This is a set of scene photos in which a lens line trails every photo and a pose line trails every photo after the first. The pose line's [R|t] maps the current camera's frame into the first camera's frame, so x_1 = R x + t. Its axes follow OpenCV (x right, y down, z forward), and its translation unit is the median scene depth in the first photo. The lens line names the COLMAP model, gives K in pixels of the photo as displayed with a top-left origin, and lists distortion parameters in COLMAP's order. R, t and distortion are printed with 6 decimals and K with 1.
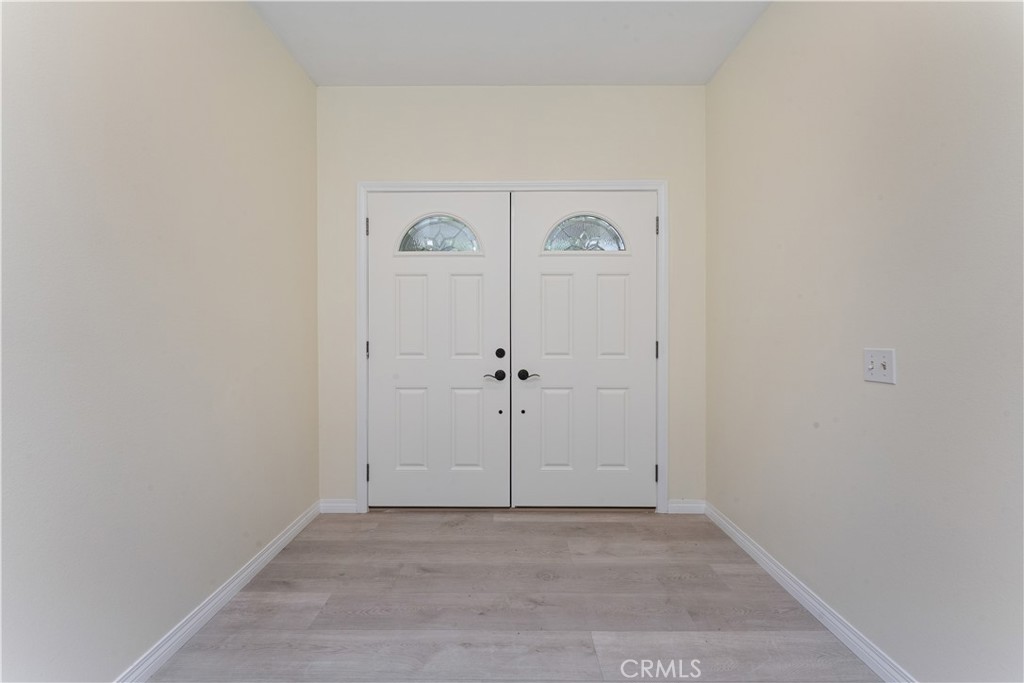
lens RADIAL K [[414.3, 0, 505.8], [0, 414.3, 333.6], [0, 0, 1]] dist [-0.000485, 0.000011]
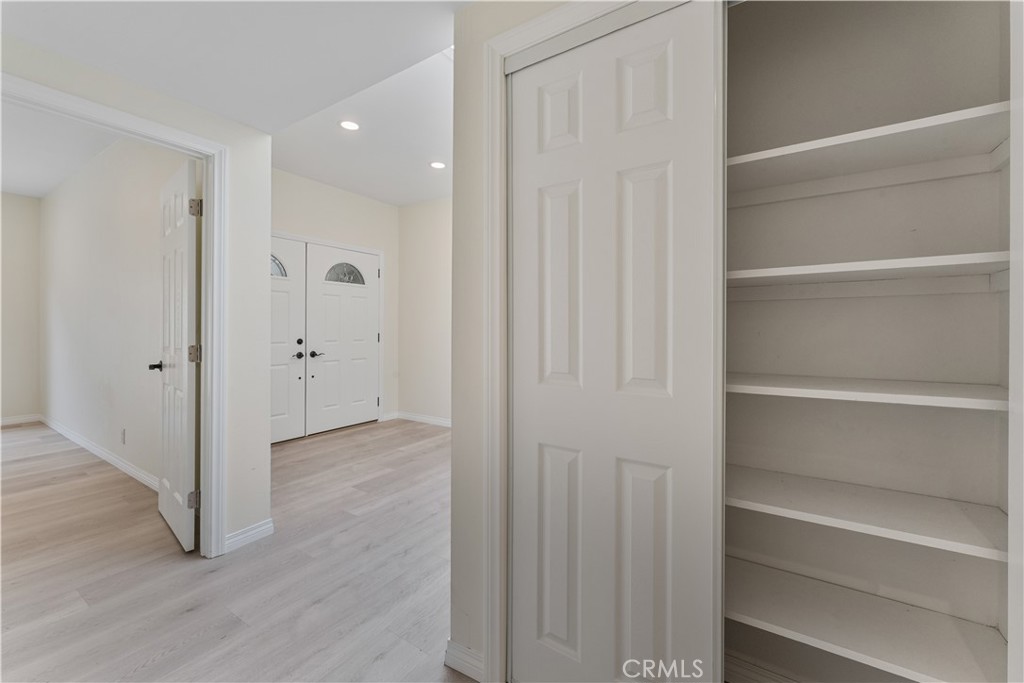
lens RADIAL K [[414.3, 0, 512.1], [0, 414.3, 332.4], [0, 0, 1]] dist [-0.000485, 0.000011]
pose [[0.542368, -0.013106, 0.840039, -0.919985], [0.005706, 0.999913, 0.011916, -0.003139], [-0.840121, -0.001670, 0.542396, -0.570464]]
